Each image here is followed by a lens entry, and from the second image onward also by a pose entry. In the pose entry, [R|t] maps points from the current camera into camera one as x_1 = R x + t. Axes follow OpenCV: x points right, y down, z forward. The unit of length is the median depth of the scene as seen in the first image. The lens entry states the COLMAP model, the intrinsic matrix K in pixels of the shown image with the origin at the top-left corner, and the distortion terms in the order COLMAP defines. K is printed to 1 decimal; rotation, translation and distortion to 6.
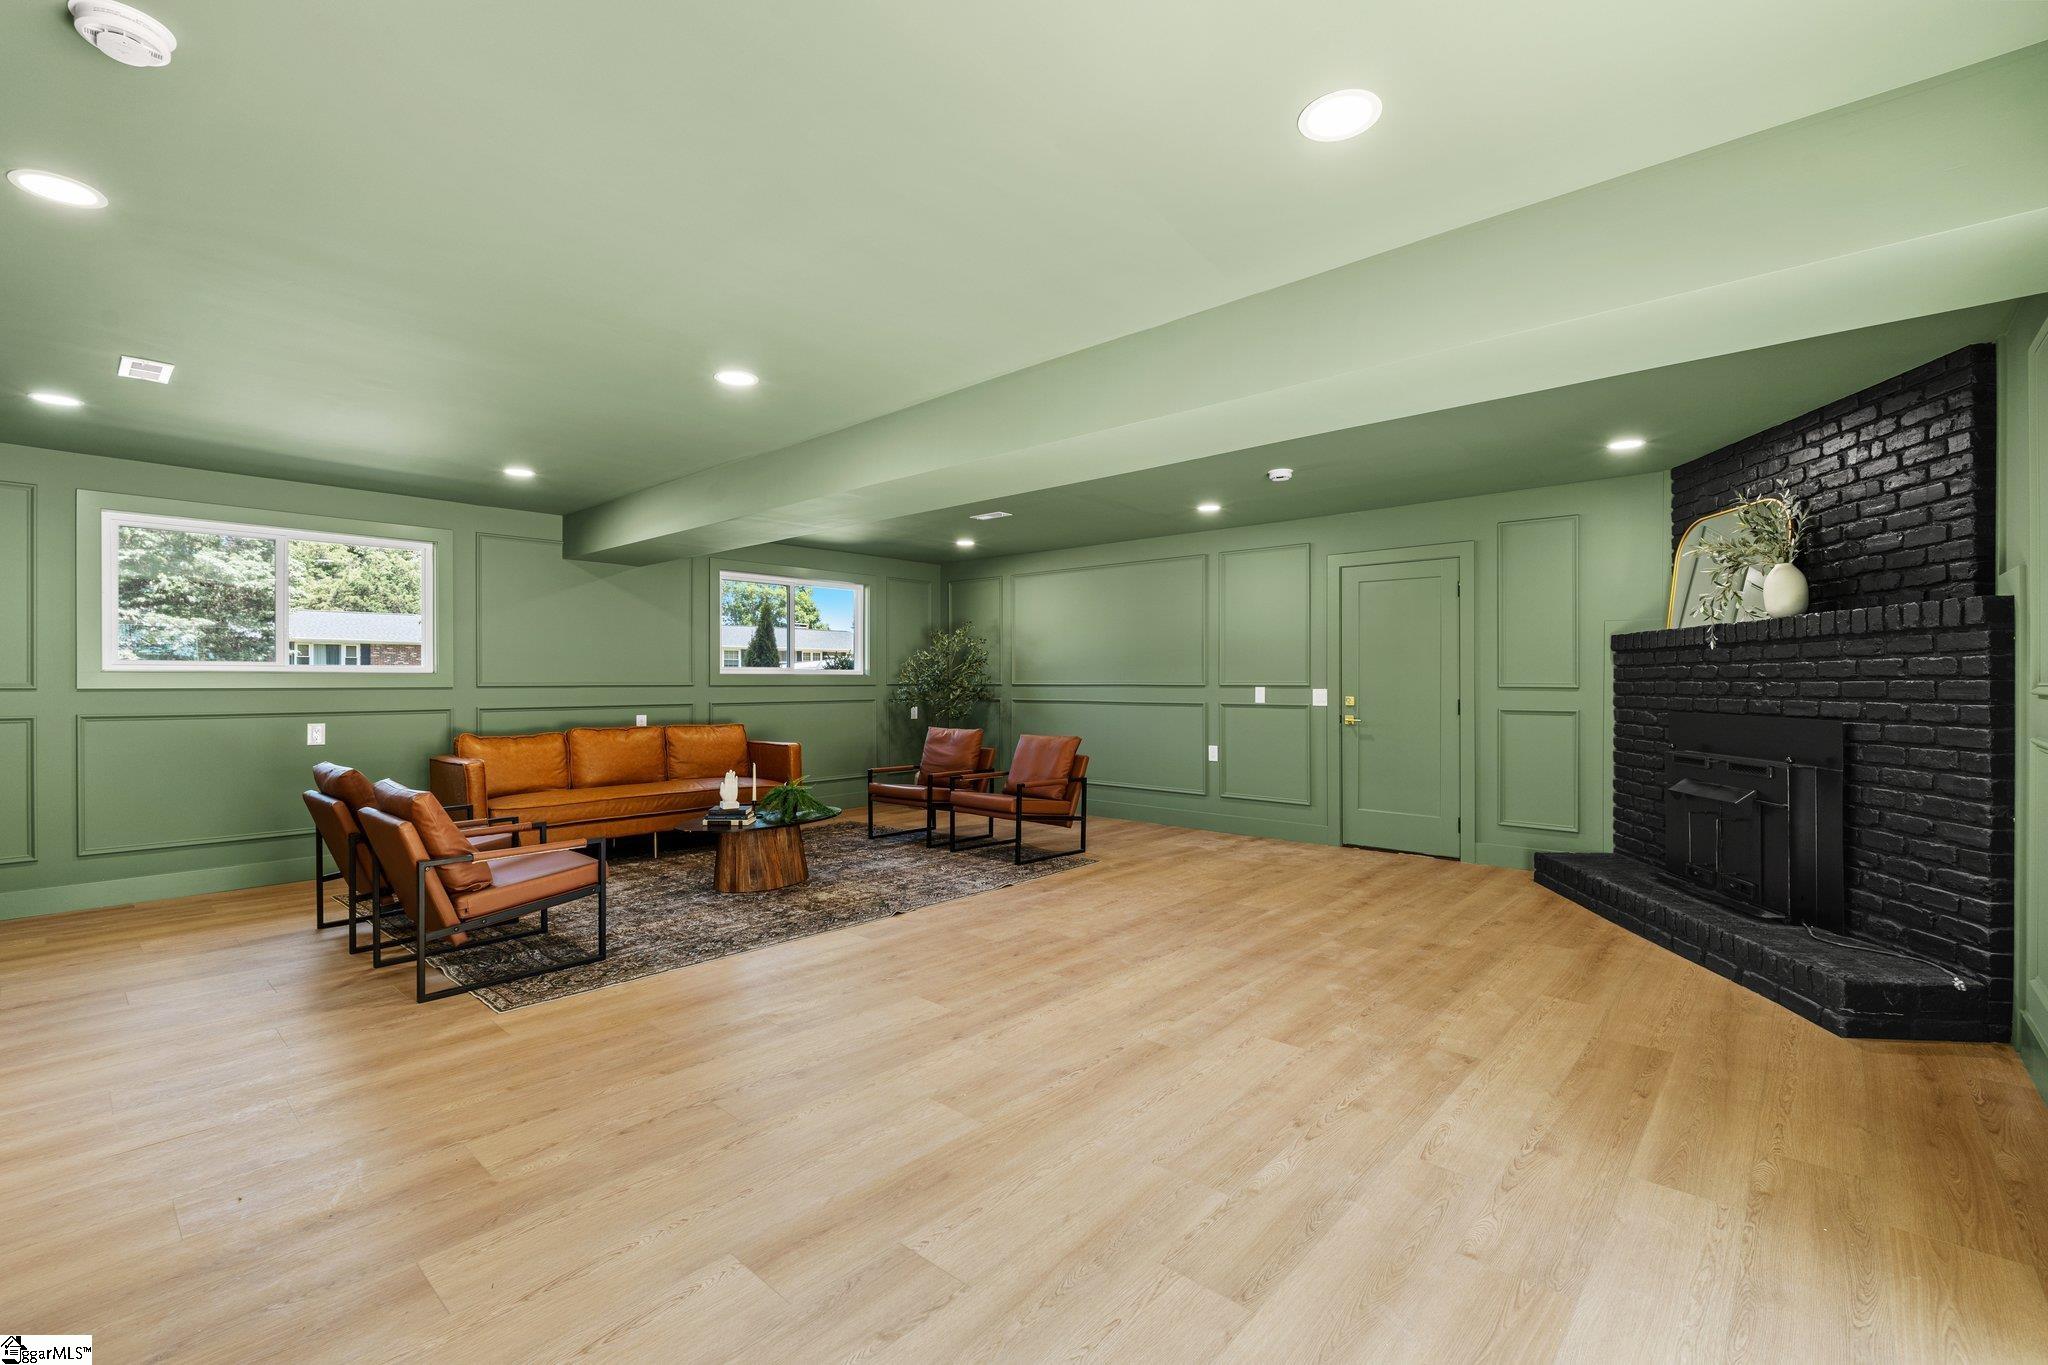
lens RADIAL K [[896.1, 0, 1027.1], [0, 896.1, 688.5], [0, 0, 1]] dist [-0.003175, -0.001254]
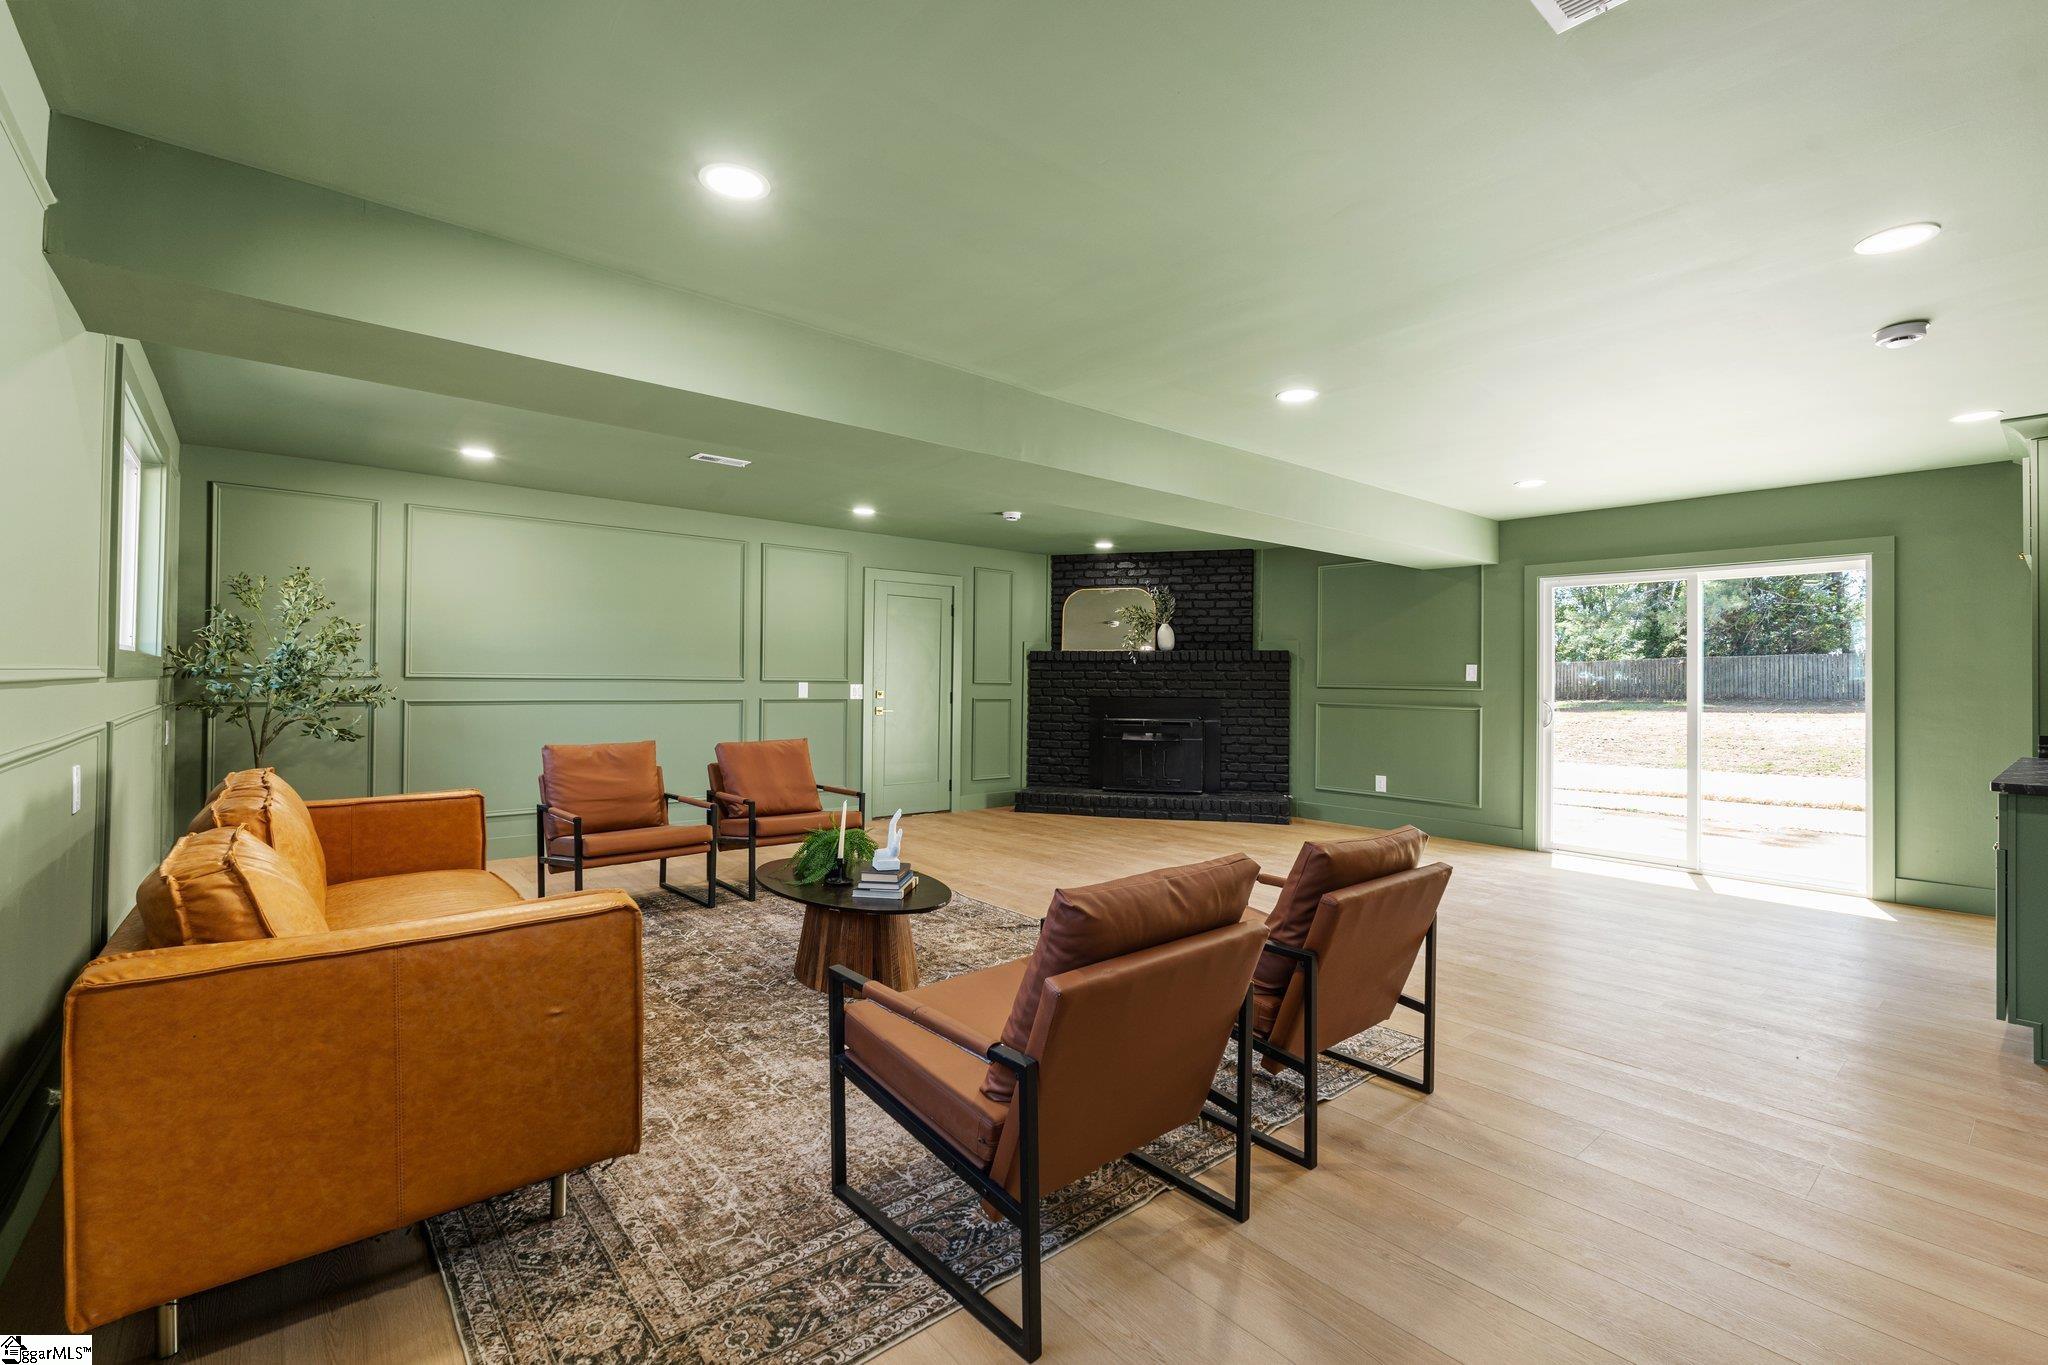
lens RADIAL K [[896.1, 0, 1027.0], [0, 896.1, 673.8], [0, 0, 1]] dist [-0.003175, -0.001254]
pose [[0.144456, 0.006824, 0.989488, -0.775184], [-0.003669, 0.999973, -0.006360, -0.006439], [-0.989504, -0.002712, 0.144477, 0.633400]]
